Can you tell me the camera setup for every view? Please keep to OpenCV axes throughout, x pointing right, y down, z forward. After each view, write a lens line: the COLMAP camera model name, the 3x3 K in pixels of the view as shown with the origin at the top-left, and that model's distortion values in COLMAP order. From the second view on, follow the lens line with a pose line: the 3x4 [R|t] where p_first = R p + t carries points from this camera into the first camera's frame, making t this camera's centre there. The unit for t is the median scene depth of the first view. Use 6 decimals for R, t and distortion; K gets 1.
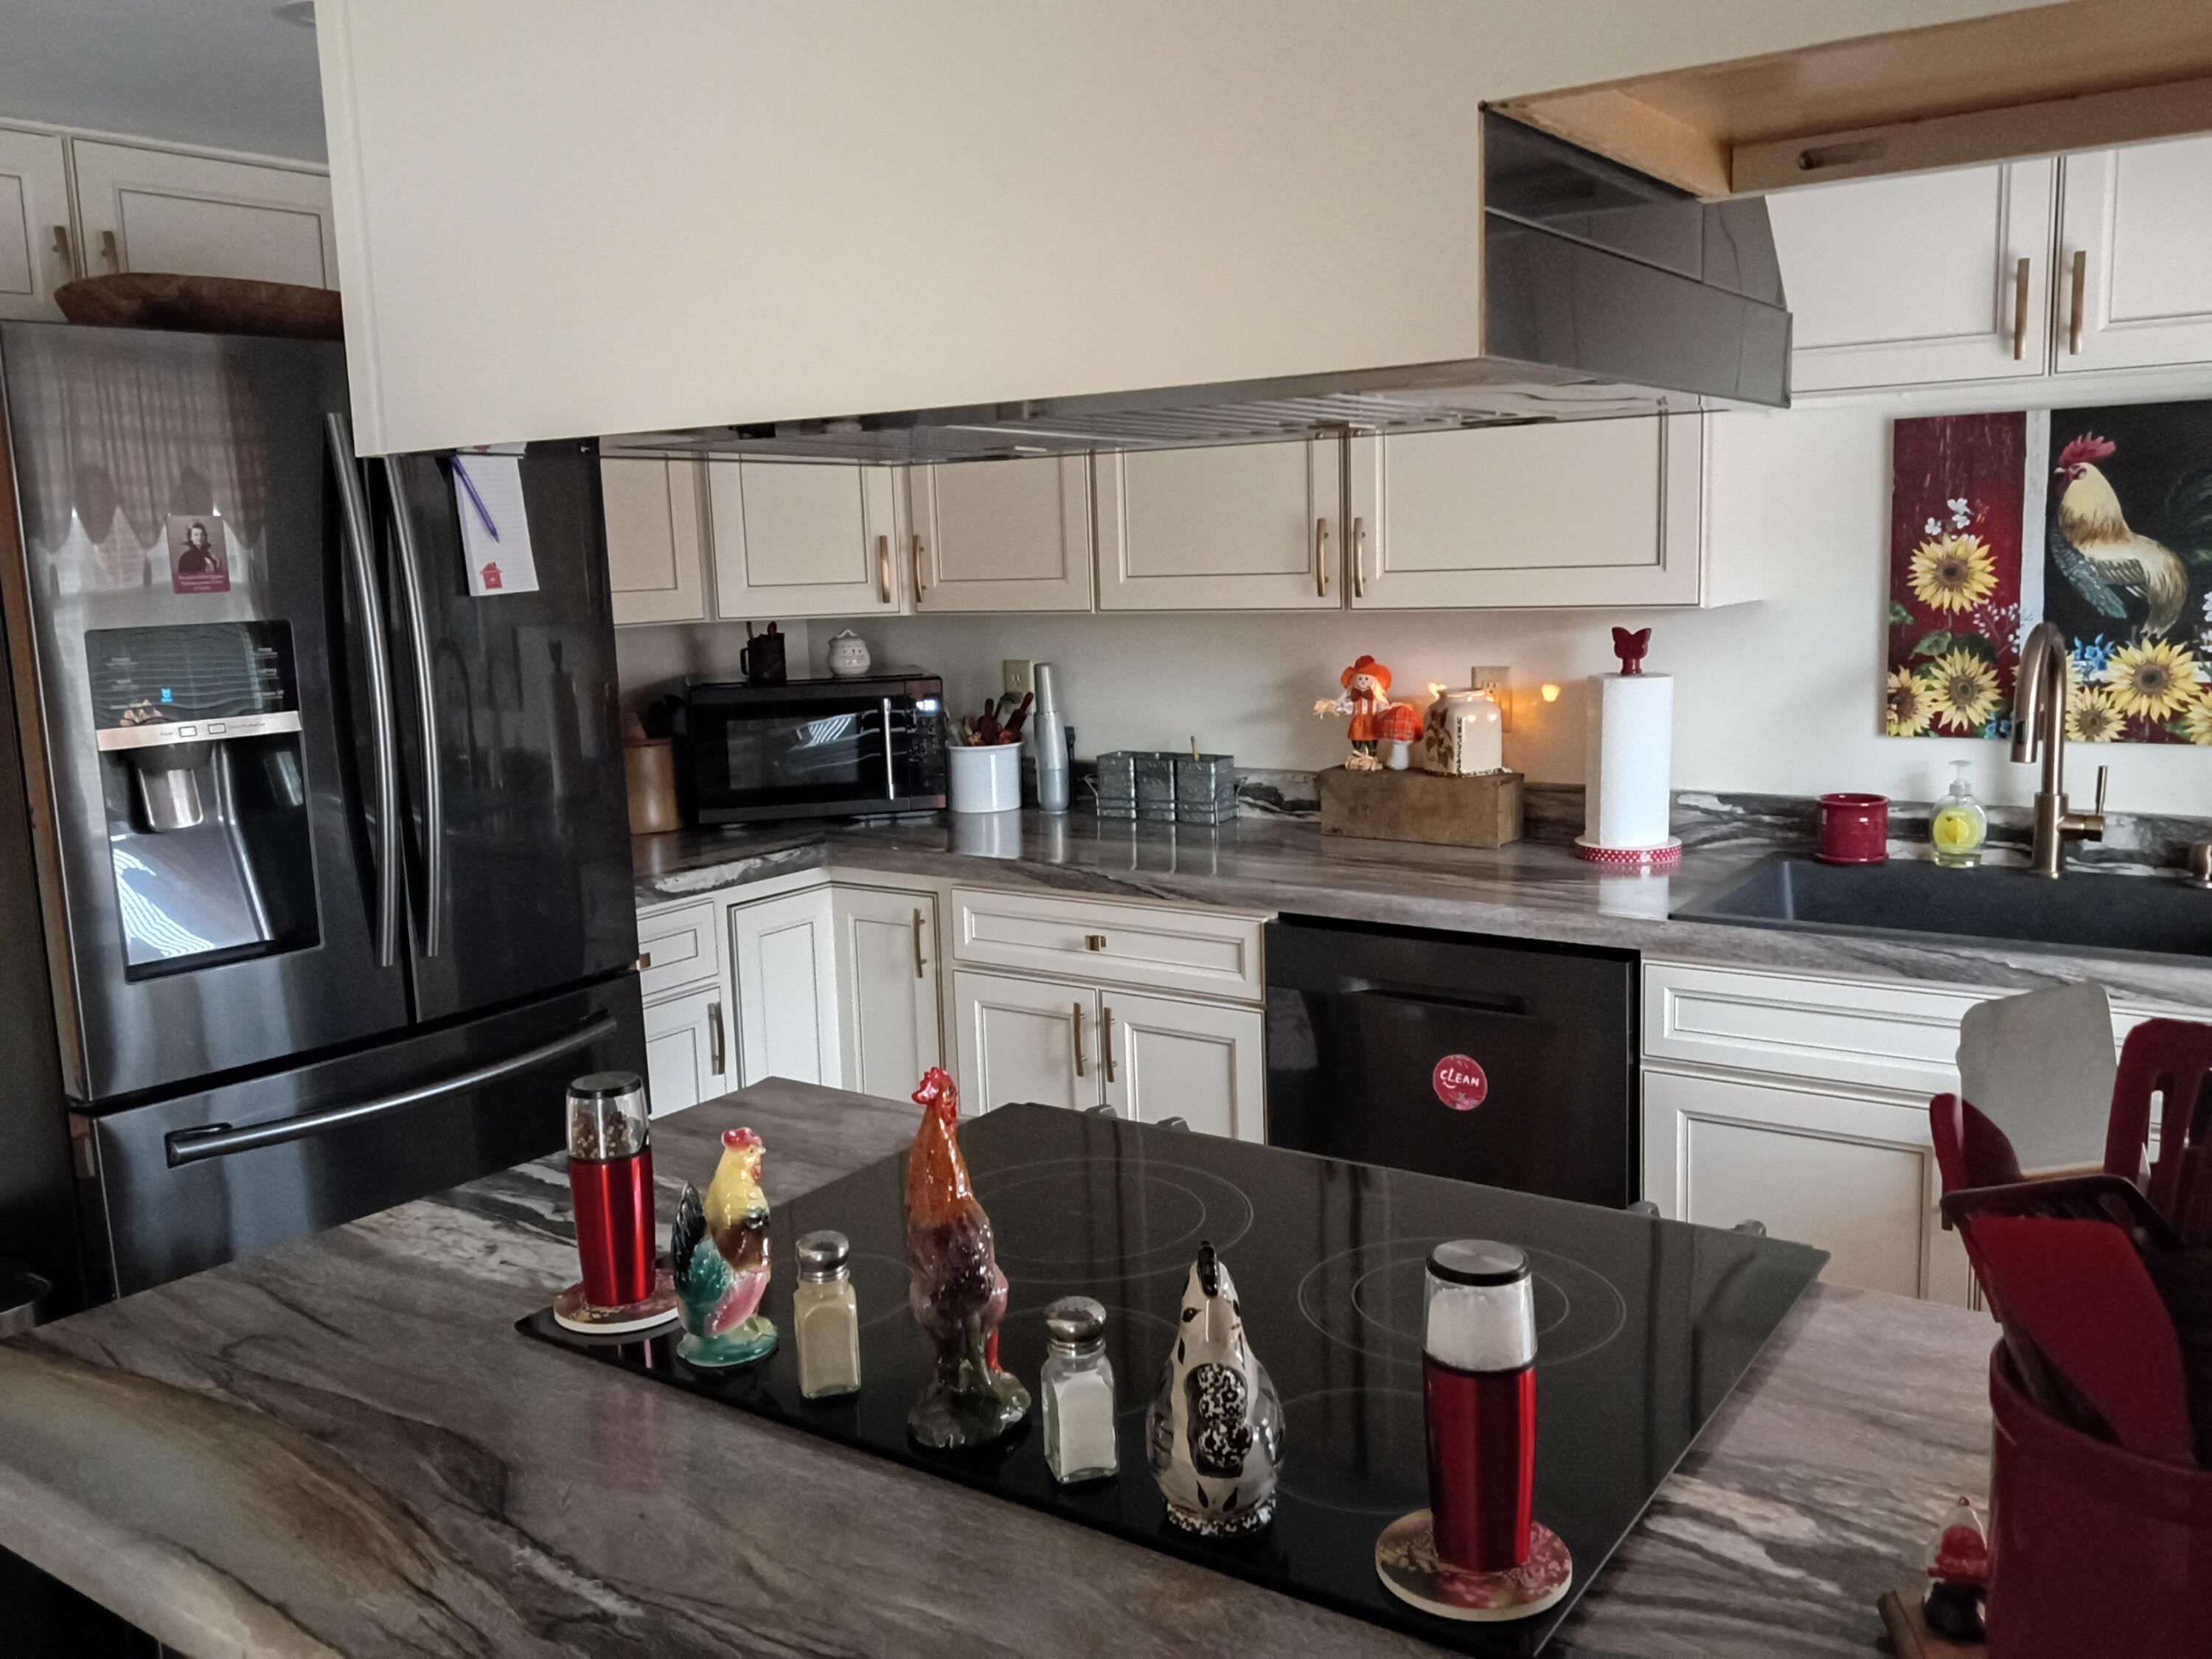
lens RADIAL K [[1805.6, 0, 1100.7], [0, 1805.6, 824.8], [0, 0, 1]] dist [0.063259, -0.111388]
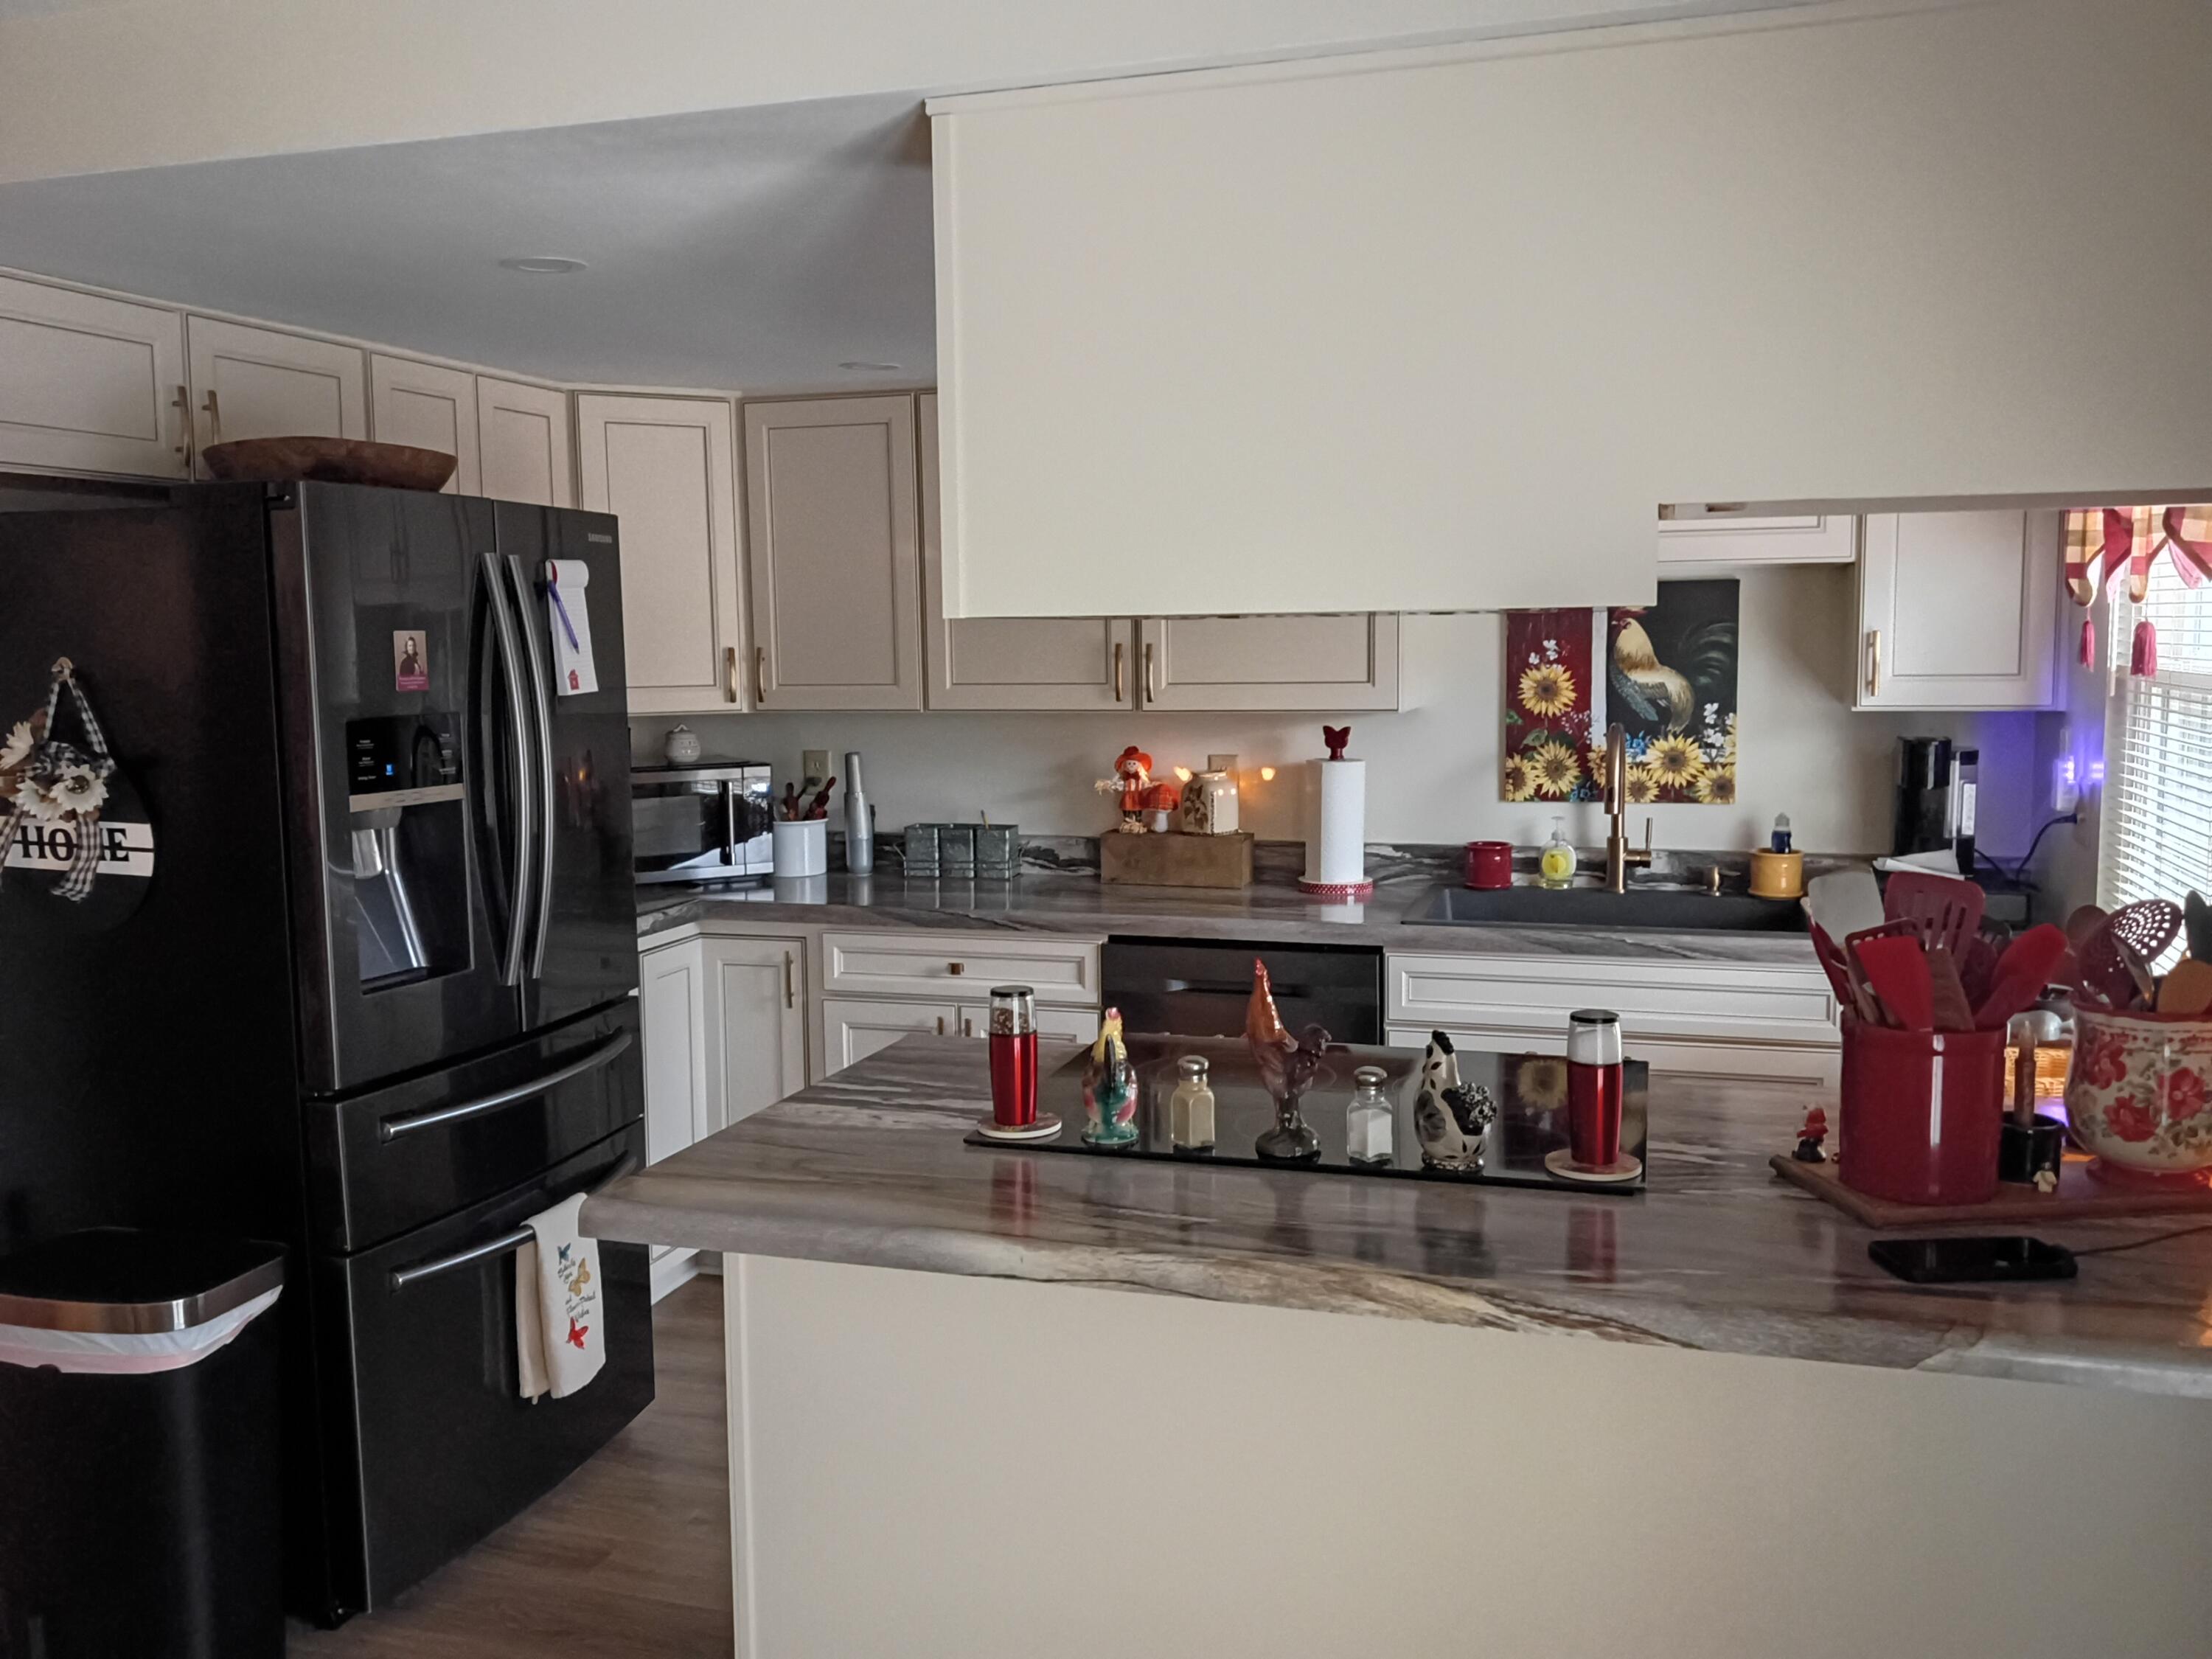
lens RADIAL K [[1805.6, 0, 1088.4], [0, 1805.6, 825.1], [0, 0, 1]] dist [0.063259, -0.111388]
pose [[0.953951, -0.011367, 0.299747, -0.312270], [0.028481, 0.998199, -0.052790, 0.036196], [-0.298607, 0.058897, 0.952557, -0.267510]]
